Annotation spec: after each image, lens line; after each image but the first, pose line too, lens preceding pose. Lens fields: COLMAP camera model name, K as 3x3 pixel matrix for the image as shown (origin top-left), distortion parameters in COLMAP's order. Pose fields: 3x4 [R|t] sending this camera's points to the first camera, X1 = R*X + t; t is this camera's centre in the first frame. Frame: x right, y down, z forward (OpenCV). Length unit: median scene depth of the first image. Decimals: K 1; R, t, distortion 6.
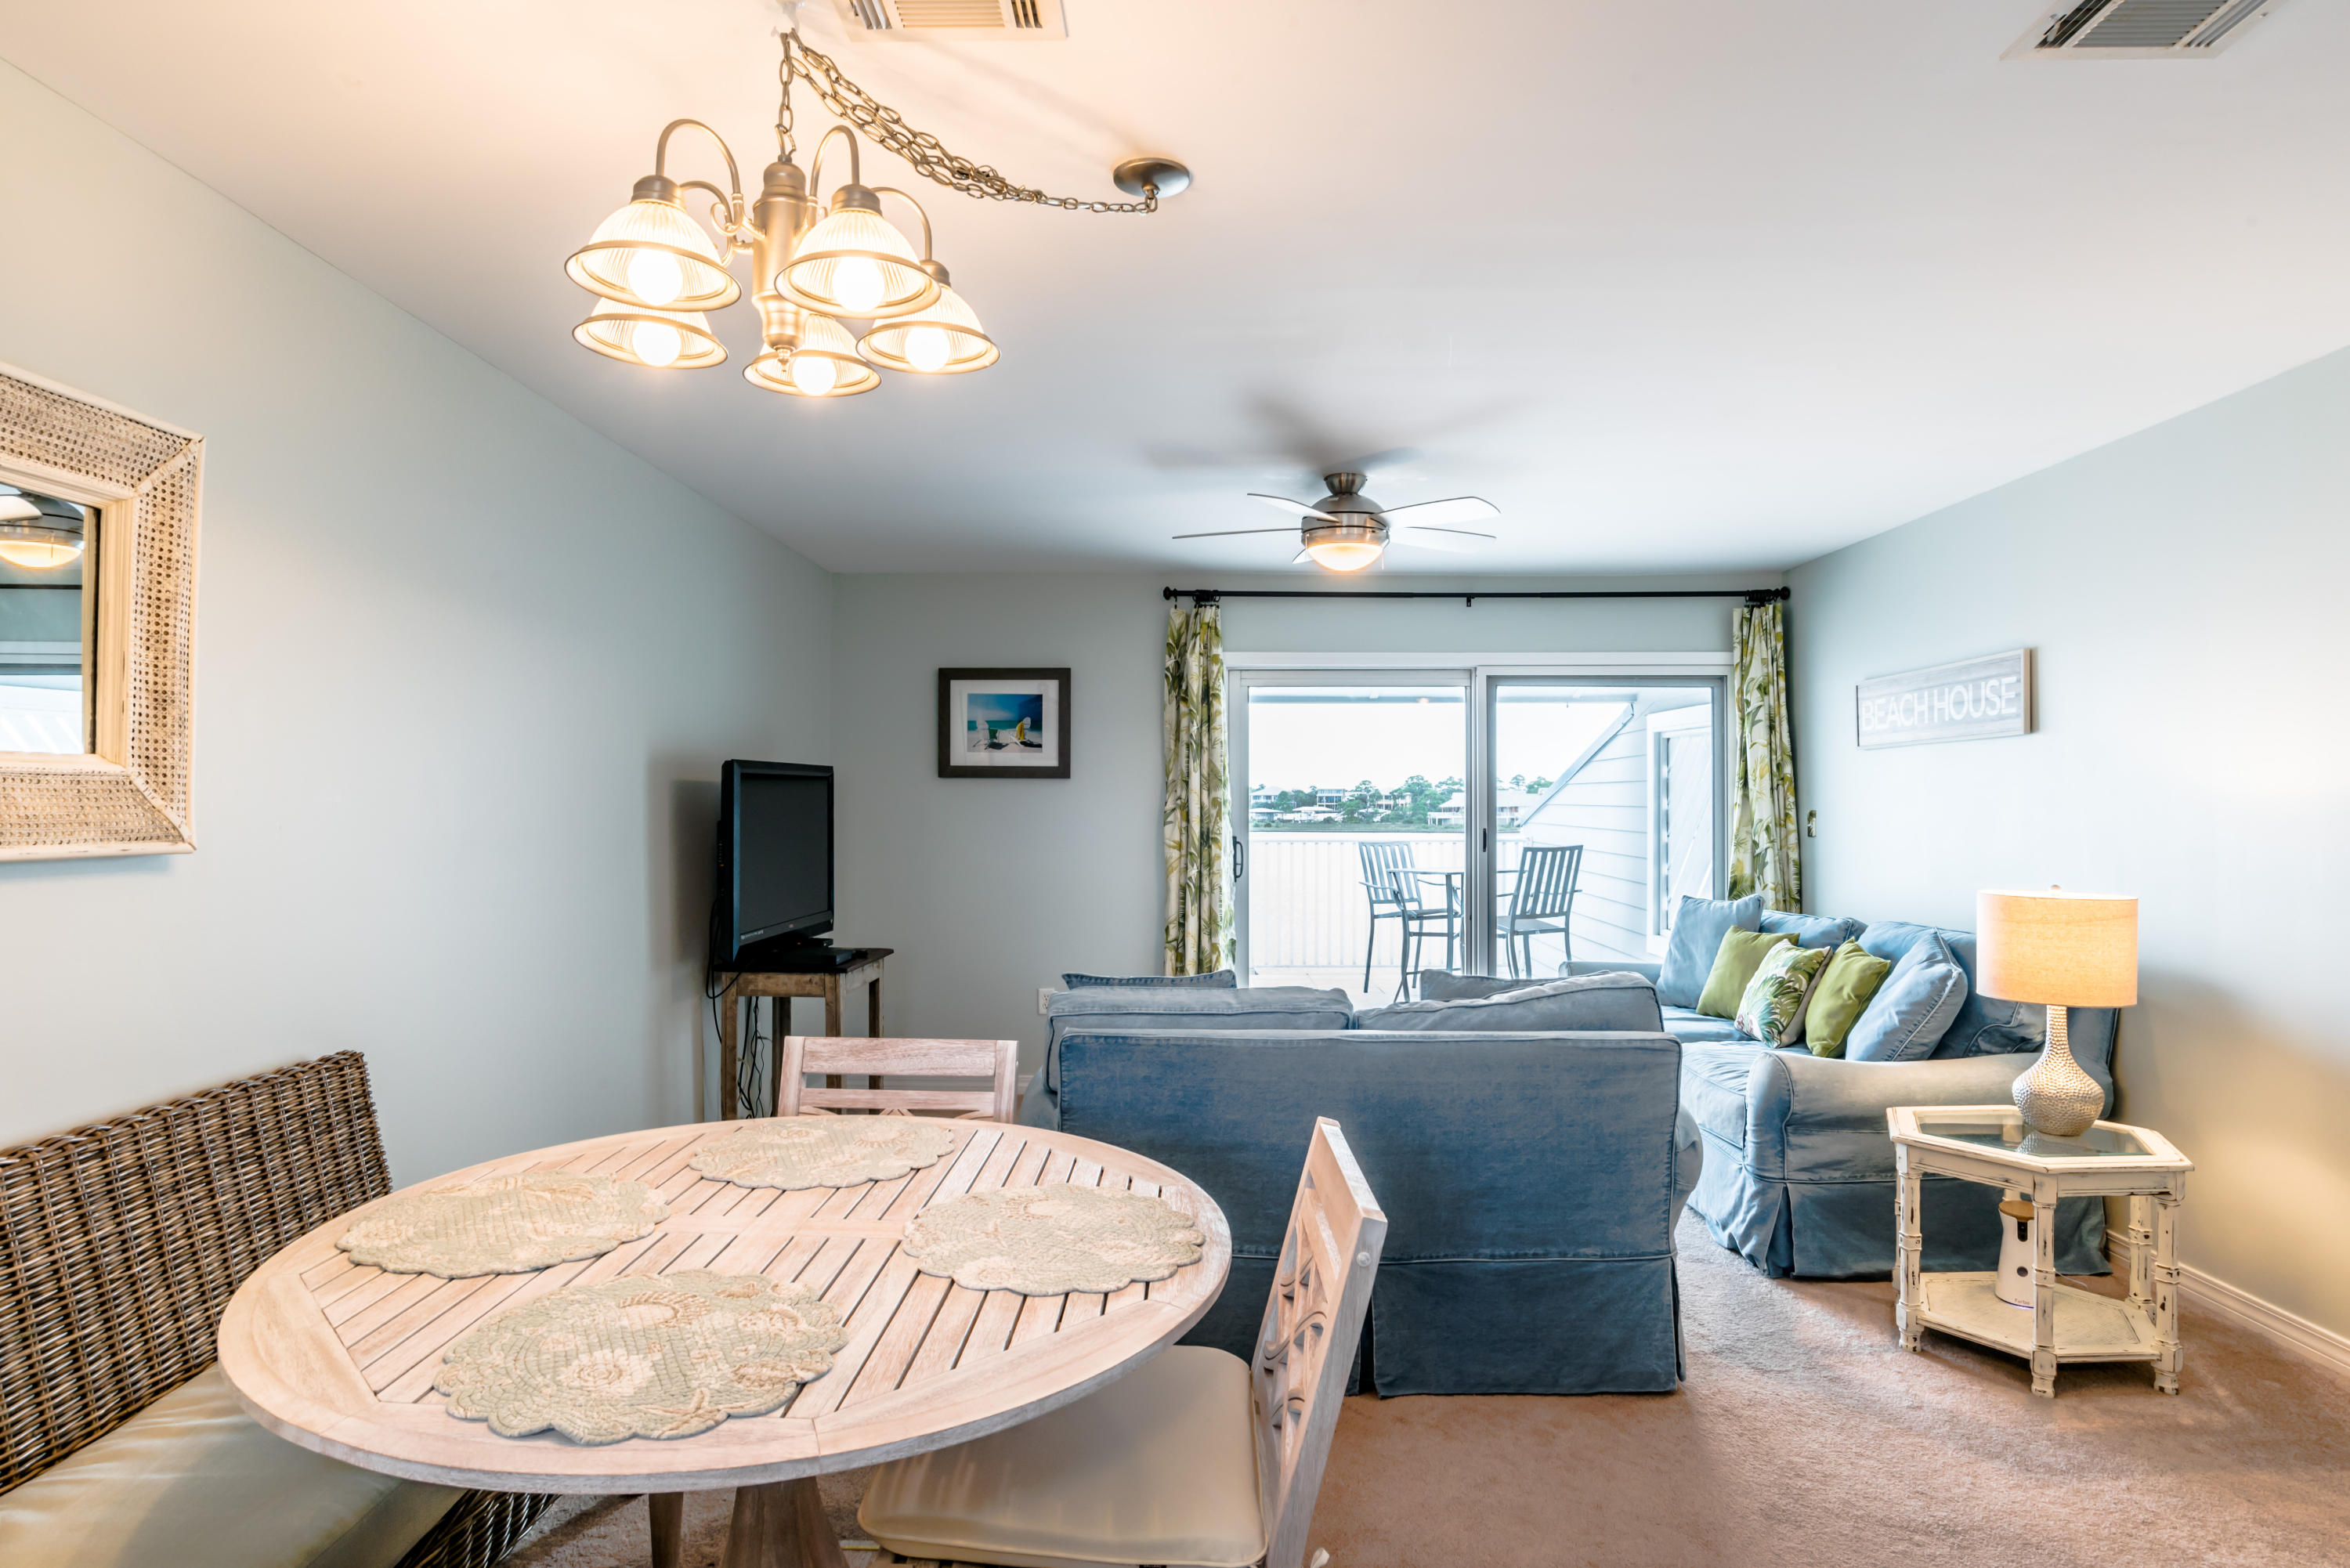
lens RADIAL K [[1292.6, 0, 1174.0], [0, 1292.6, 787.7], [0, 0, 1]] dist [-0.059511, 0.035039]
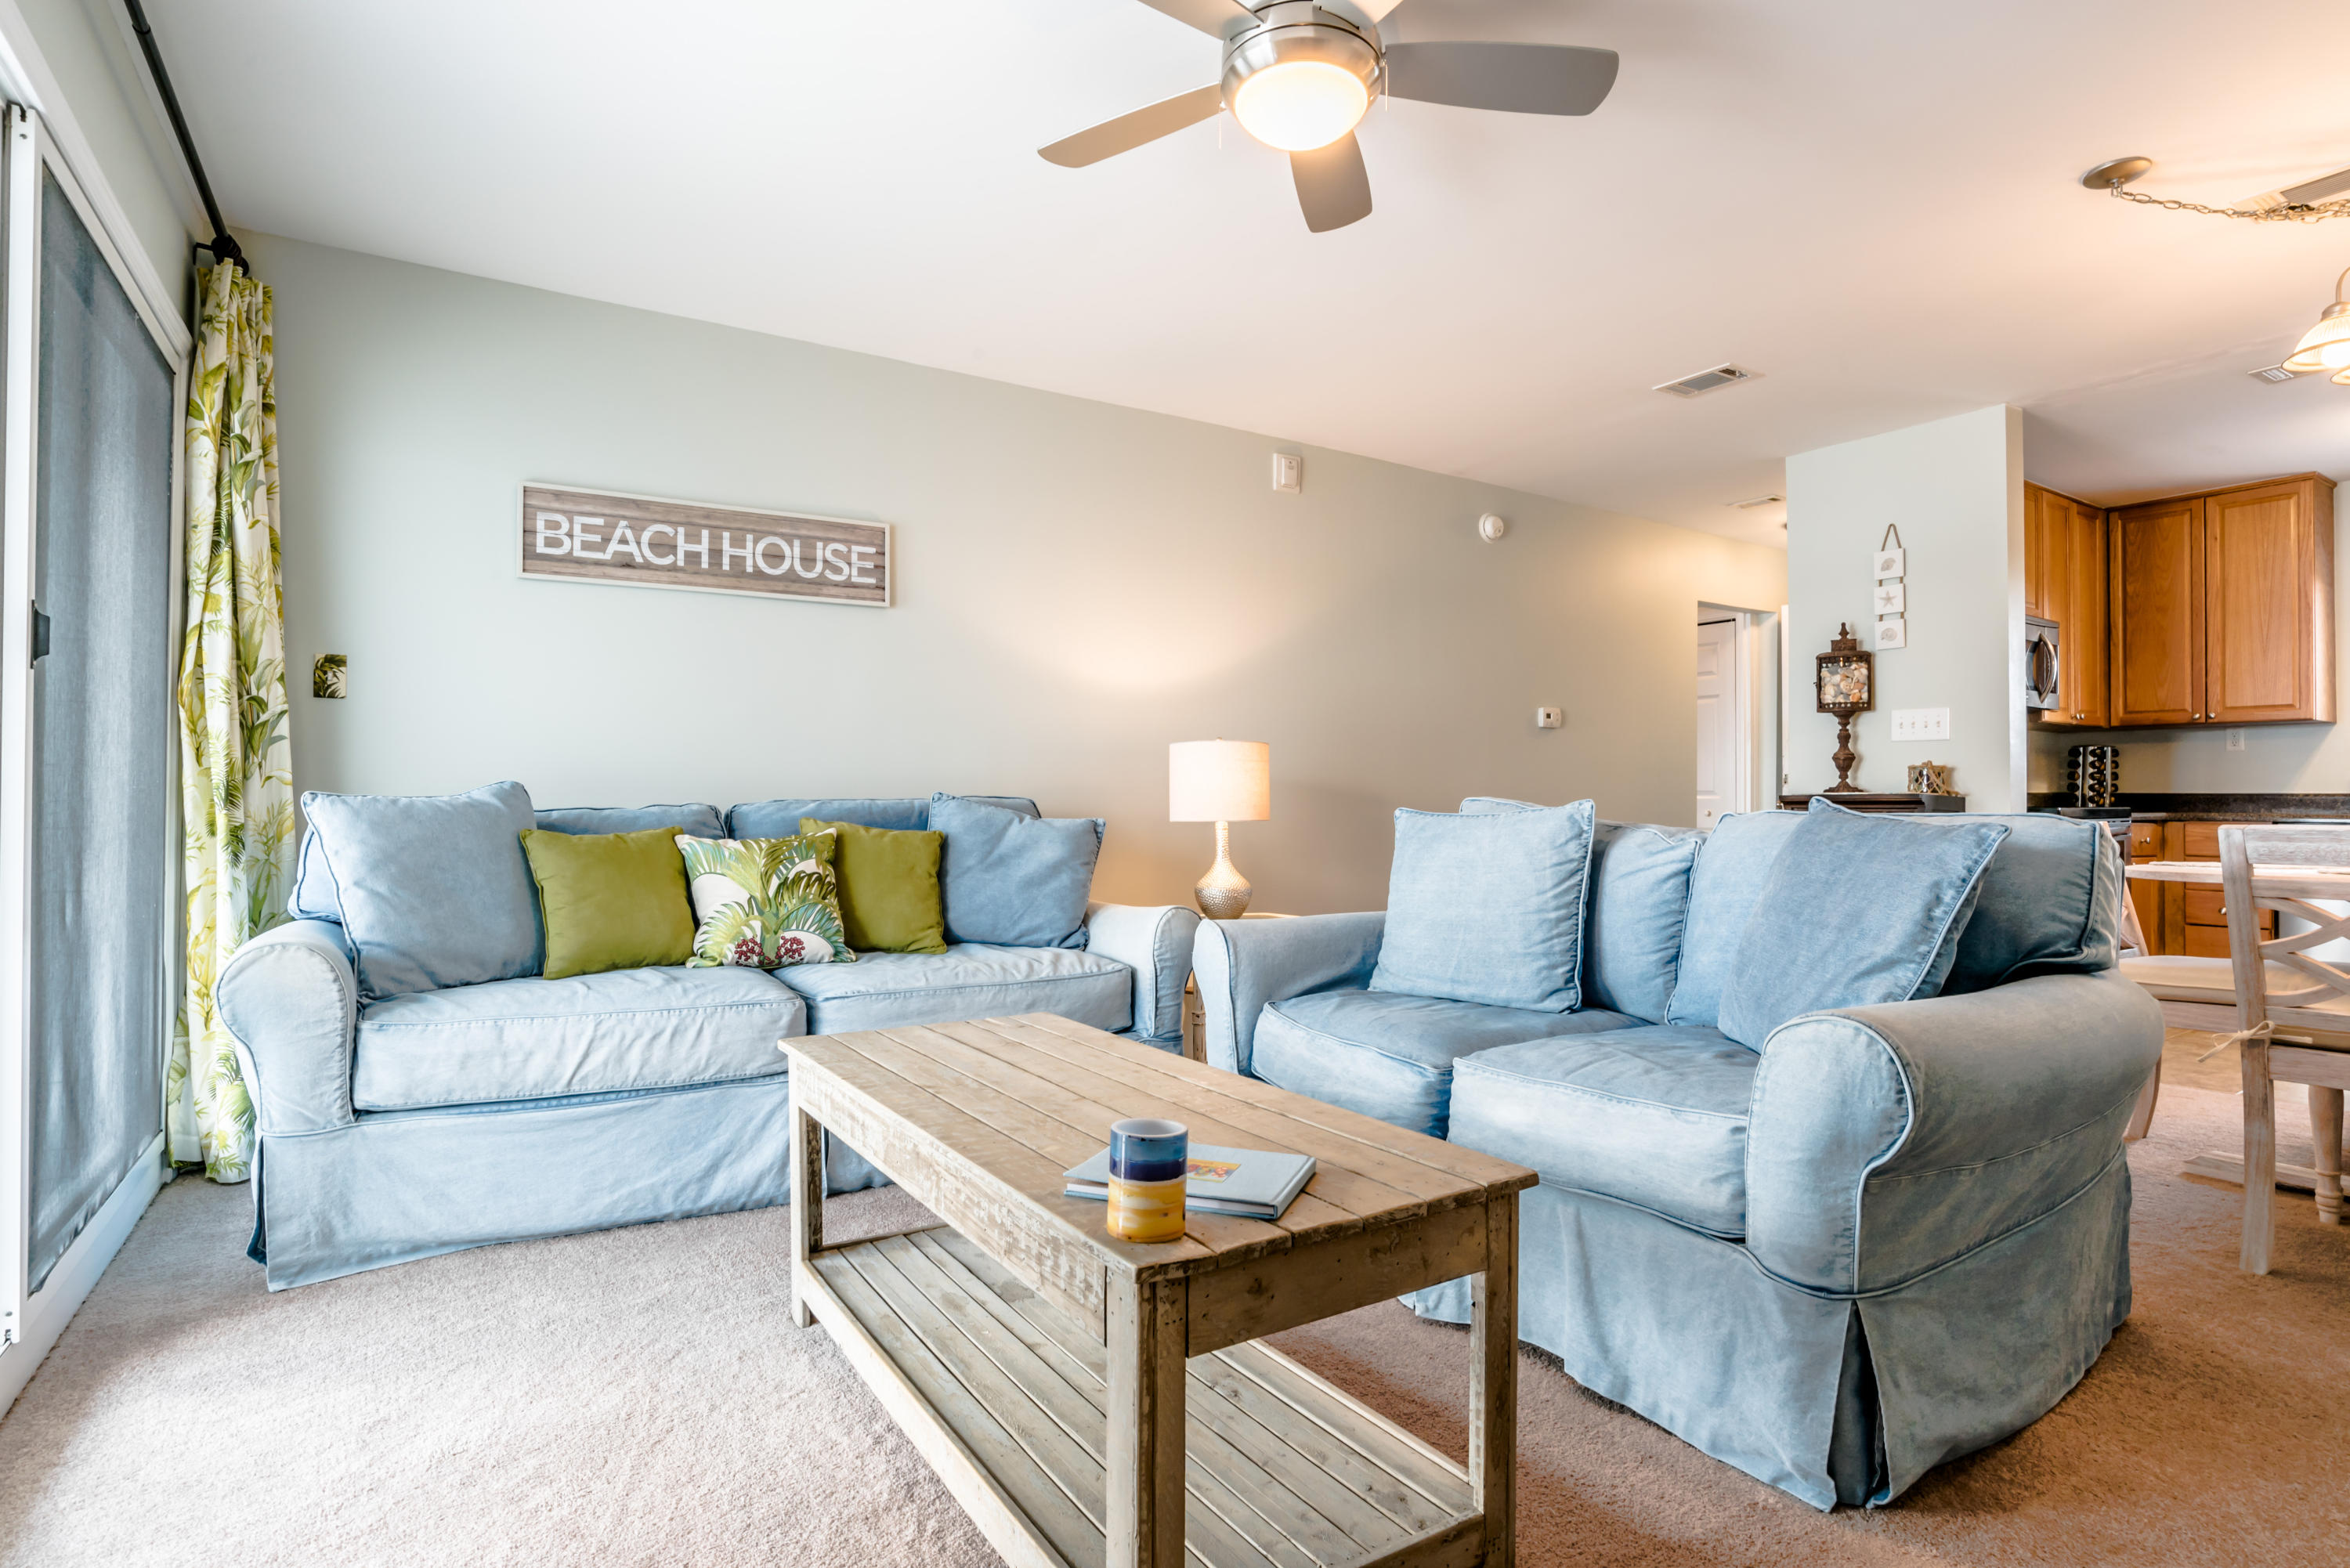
lens RADIAL K [[1175.1, 0, 1196.3], [0, 1175.1, 786.0], [0, 0, 1]] dist [-0.066713, 0.031848]
pose [[-0.557390, 0.012079, 0.830163, -0.243210], [-0.010845, 0.999703, -0.021827, 0.116991], [-0.830180, -0.021169, -0.557093, 1.277843]]
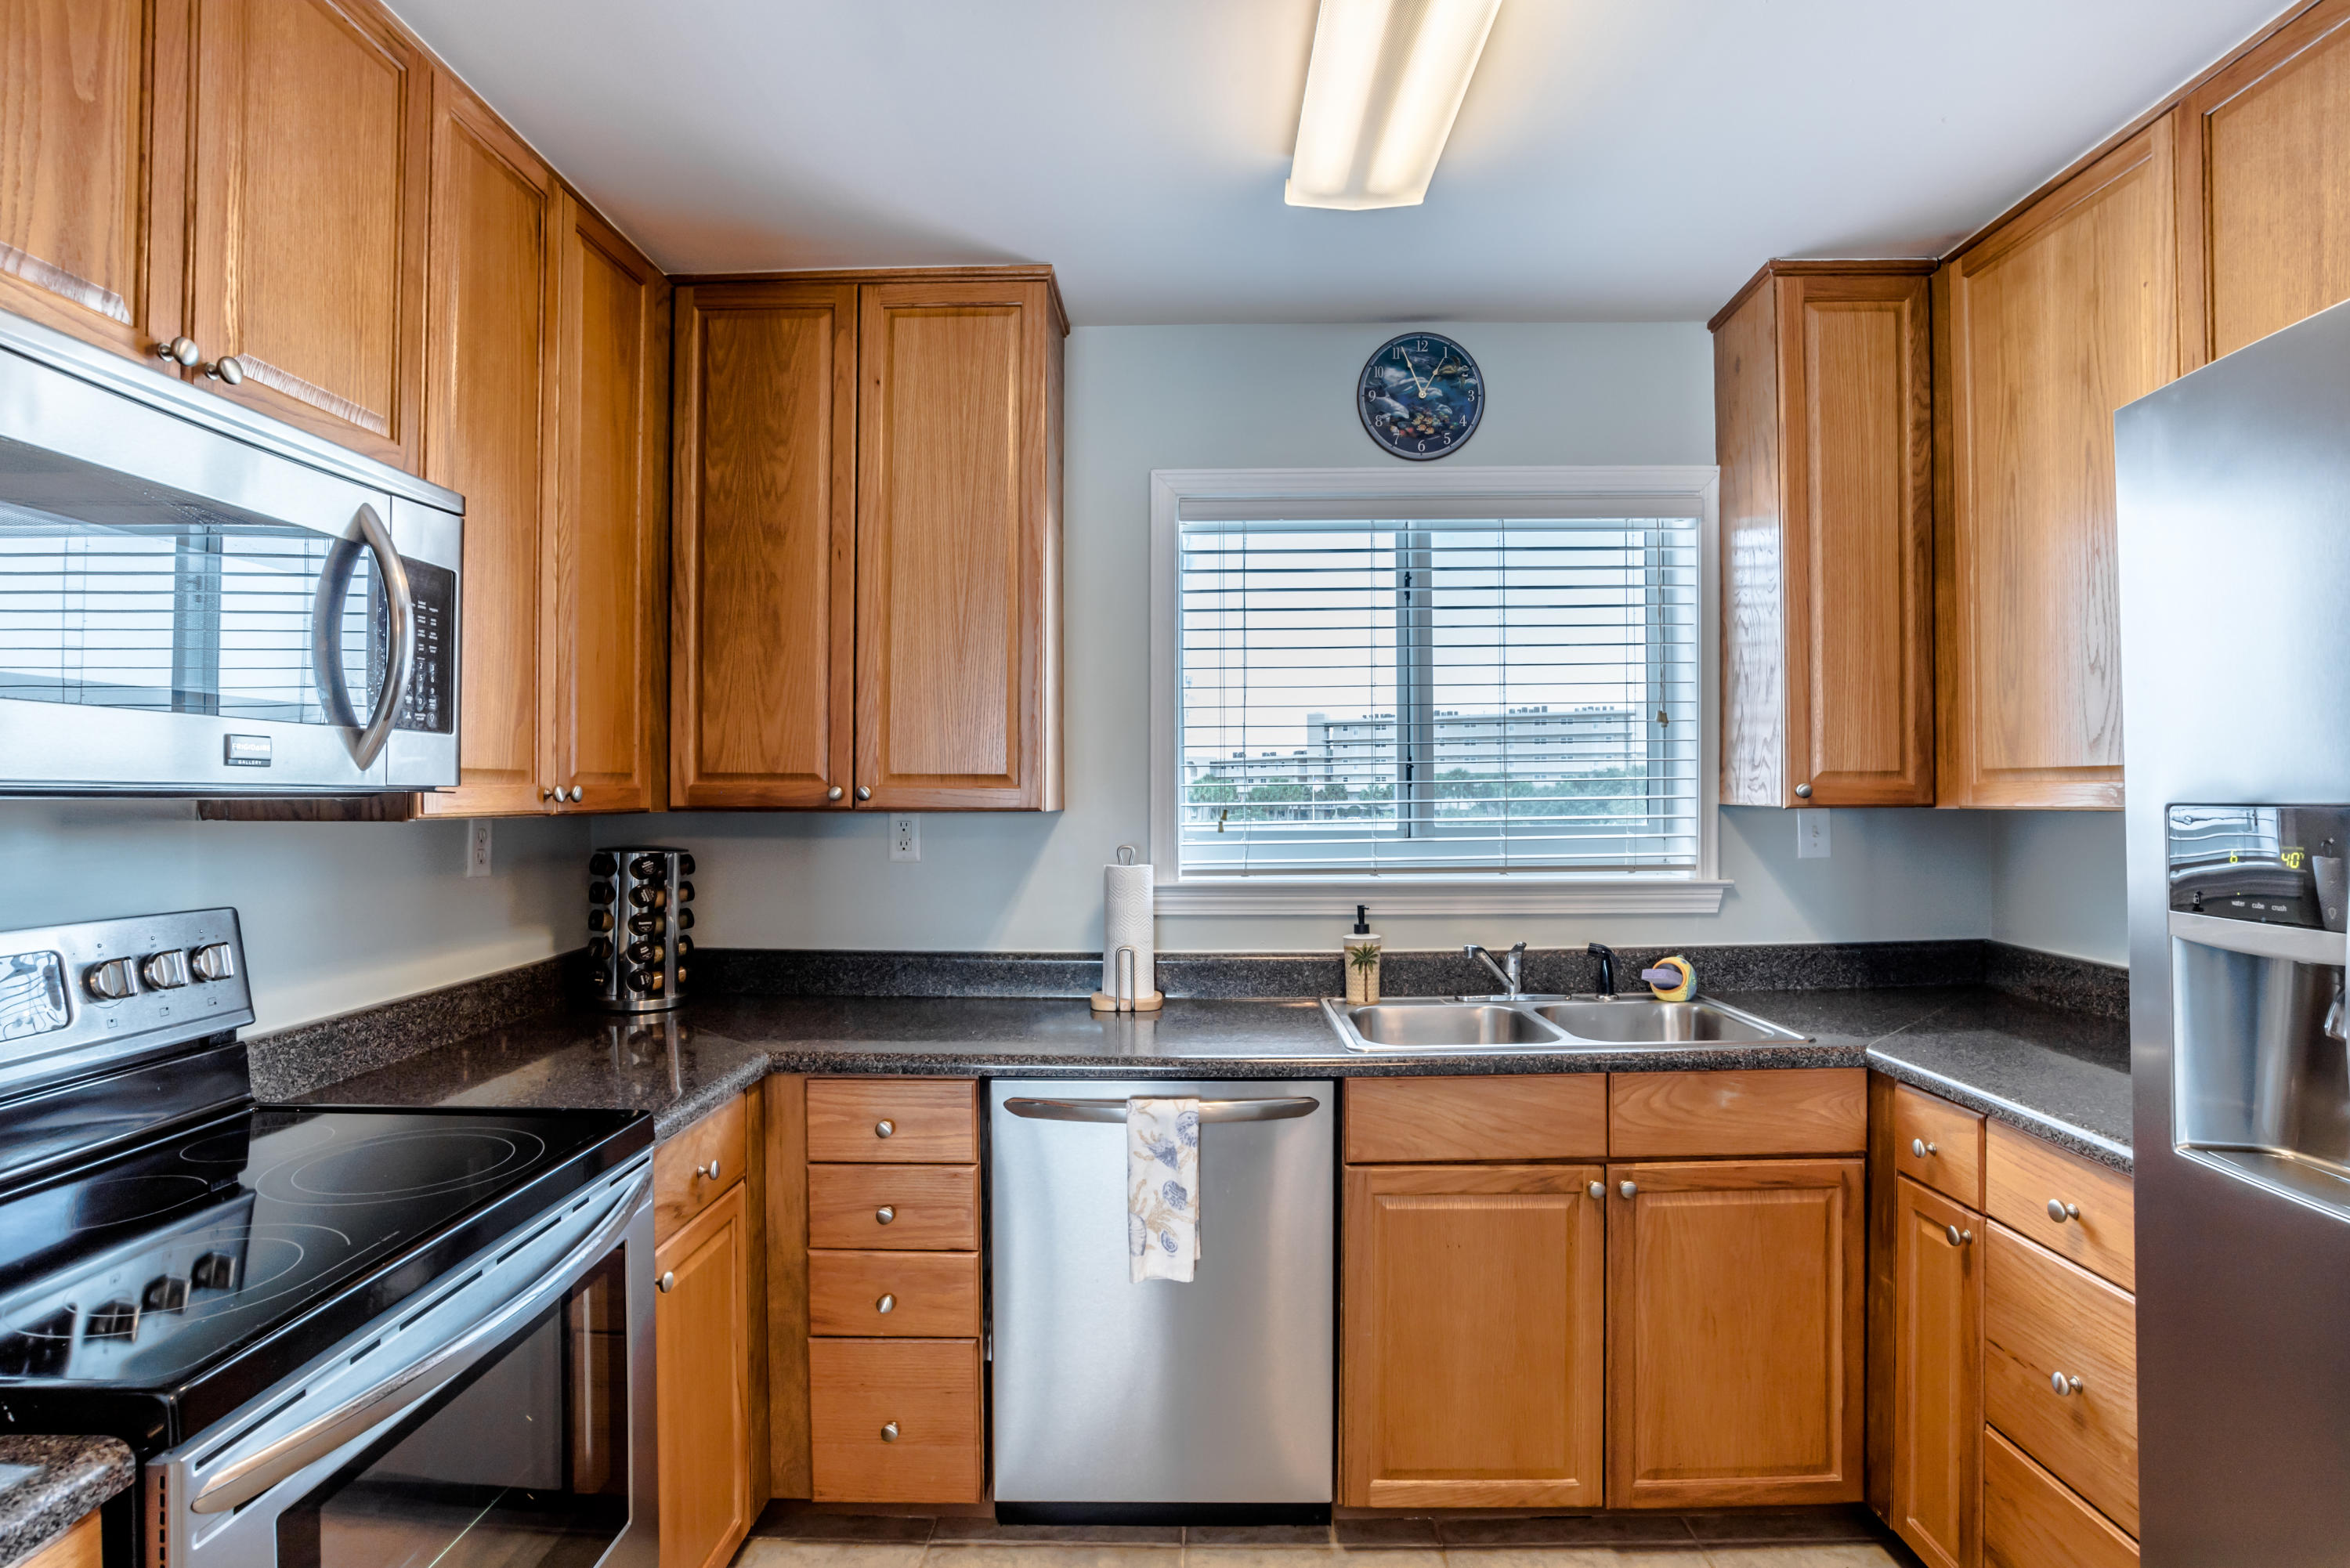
lens RADIAL K [[1218.0, 0, 1175.0], [0, 1218.0, 784.0], [0, 0, 1]] dist [-0.057883, 0.027337]
pose [[-0.999951, 0.004310, 0.008936, 0.028460], [0.004161, 0.999853, -0.016633, 0.002472], [-0.009006, -0.016595, -0.999822, 0.190749]]
